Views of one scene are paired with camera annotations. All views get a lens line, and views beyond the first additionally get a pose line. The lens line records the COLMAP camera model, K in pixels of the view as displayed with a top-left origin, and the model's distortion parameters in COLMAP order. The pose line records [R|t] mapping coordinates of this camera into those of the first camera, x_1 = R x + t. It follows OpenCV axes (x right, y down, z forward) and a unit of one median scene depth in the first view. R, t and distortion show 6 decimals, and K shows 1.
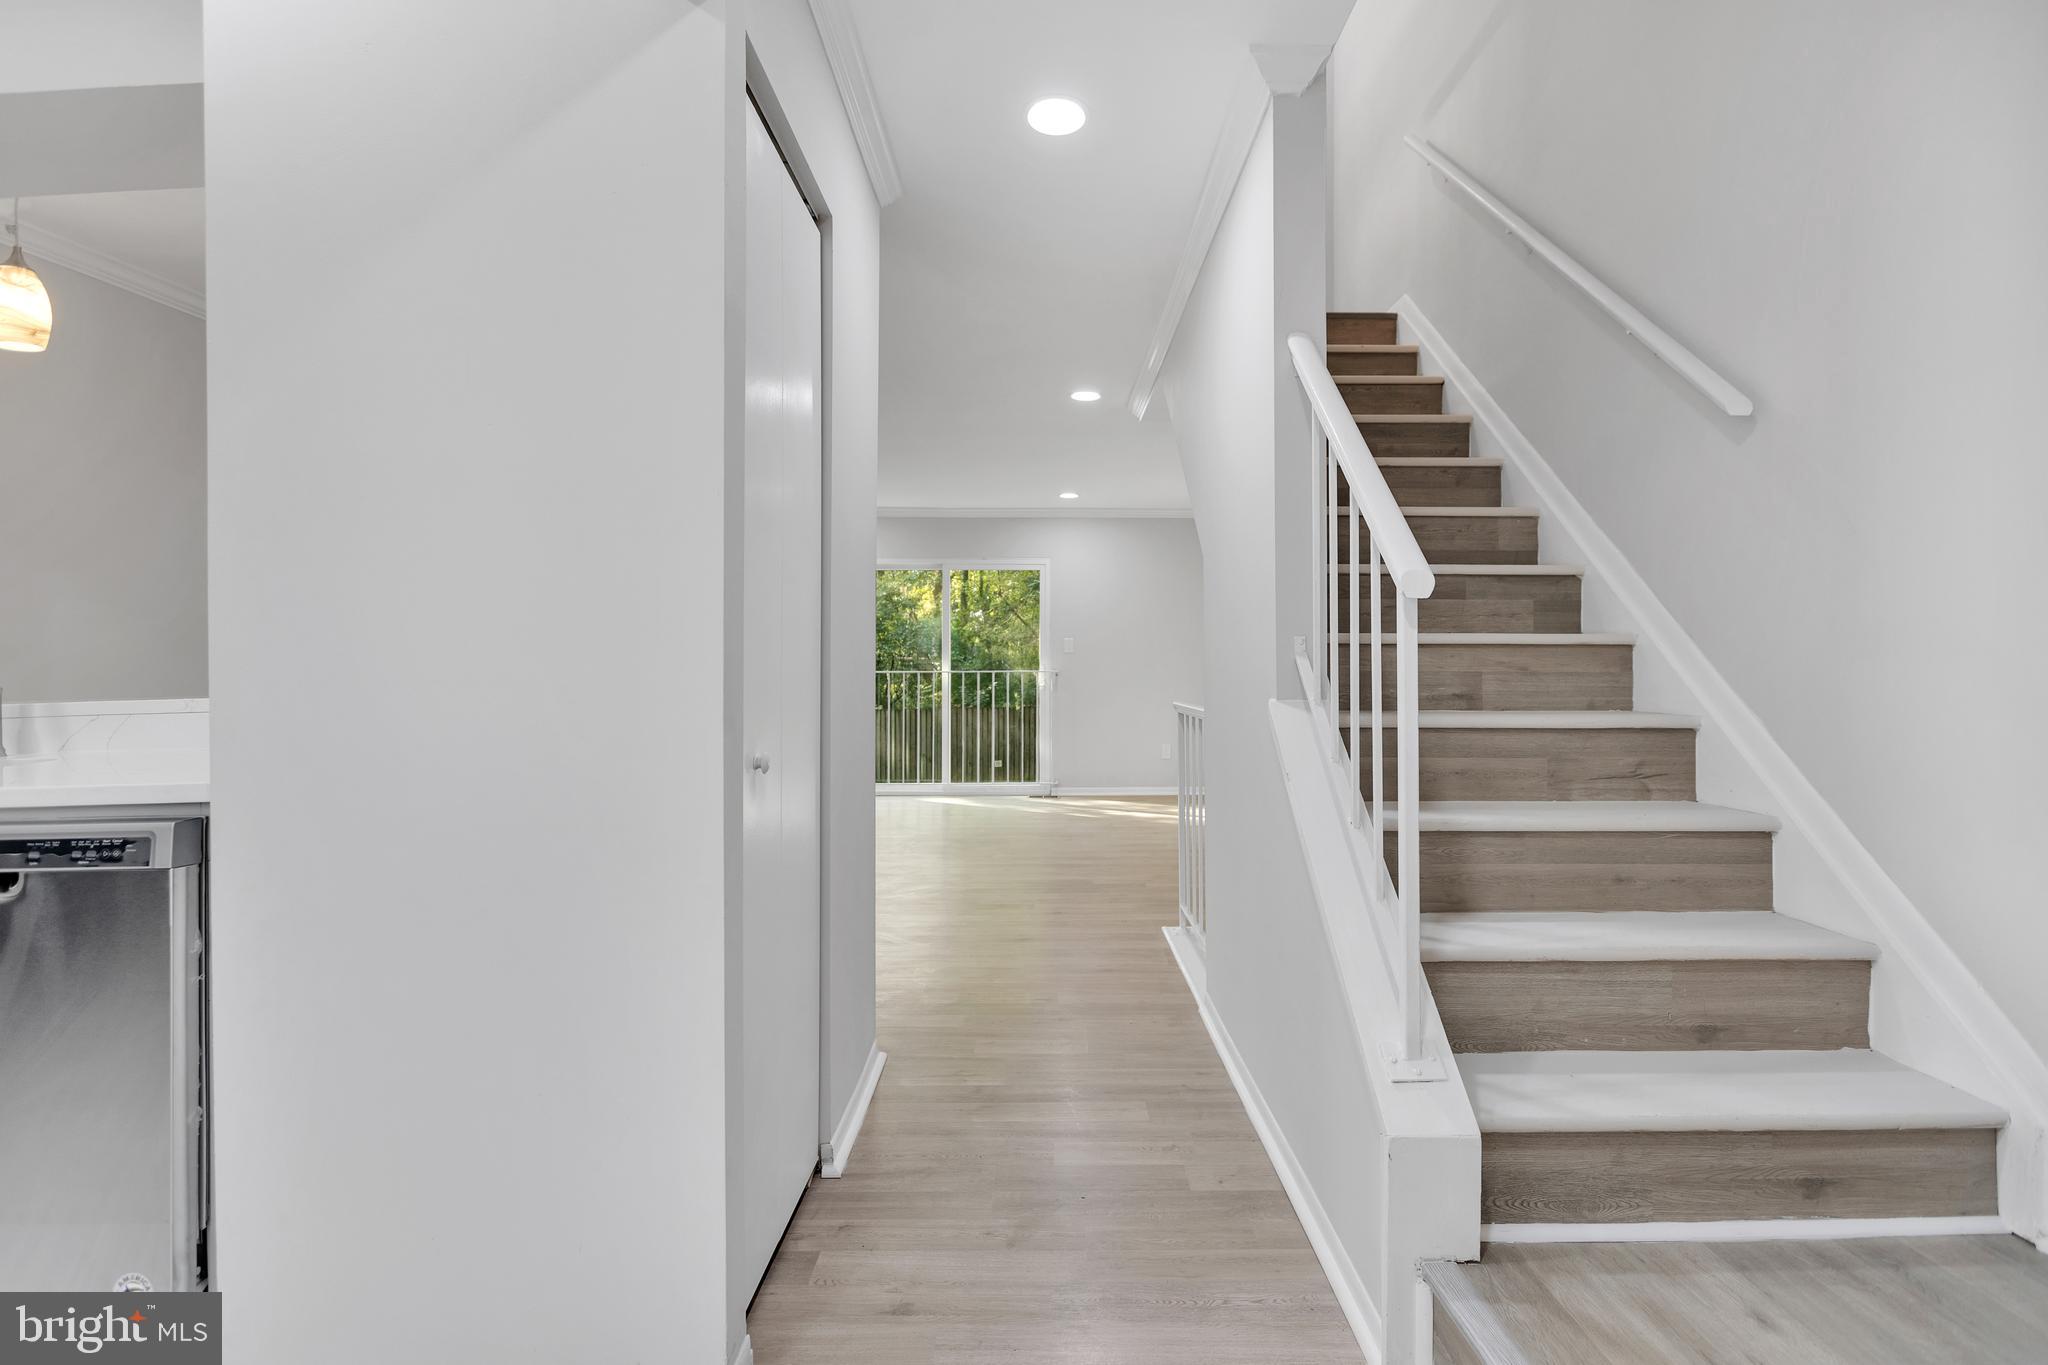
lens RADIAL K [[966.9, 0, 1016.9], [0, 966.9, 651.2], [0, 0, 1]] dist [0.014943, 0.000329]
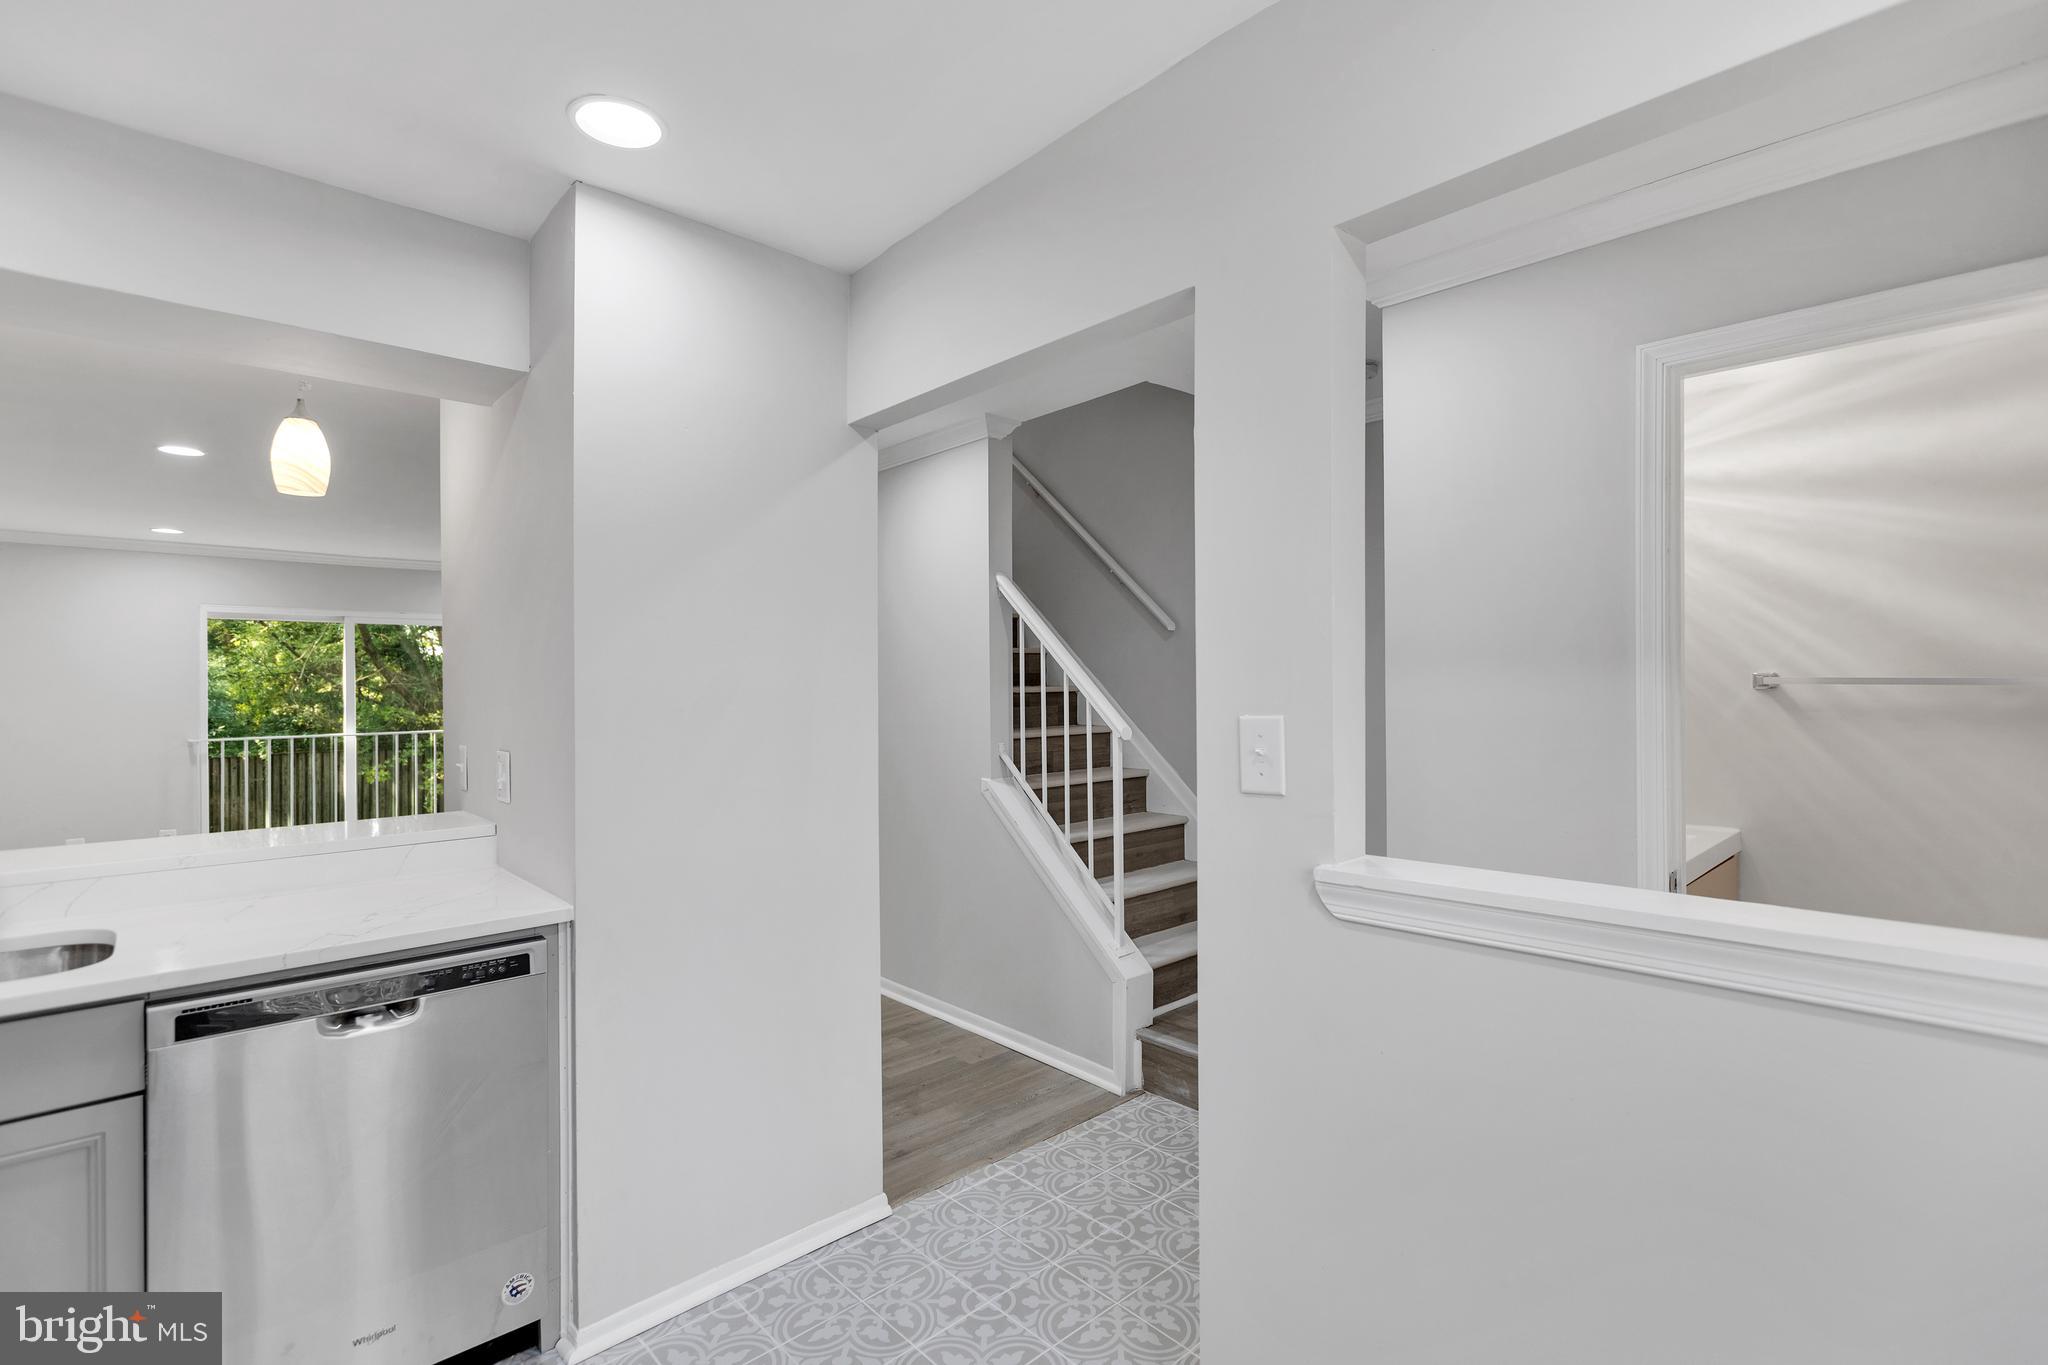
lens RADIAL K [[910.2, 0, 1026.6], [0, 910.2, 681.1], [0, 0, 1]] dist [0.002074, 0.000756]
pose [[0.758947, -0.009136, 0.651089, -0.814206], [0.009447, 0.999951, 0.003020, -0.141632], [-0.651084, 0.003859, 0.758996, -0.316596]]
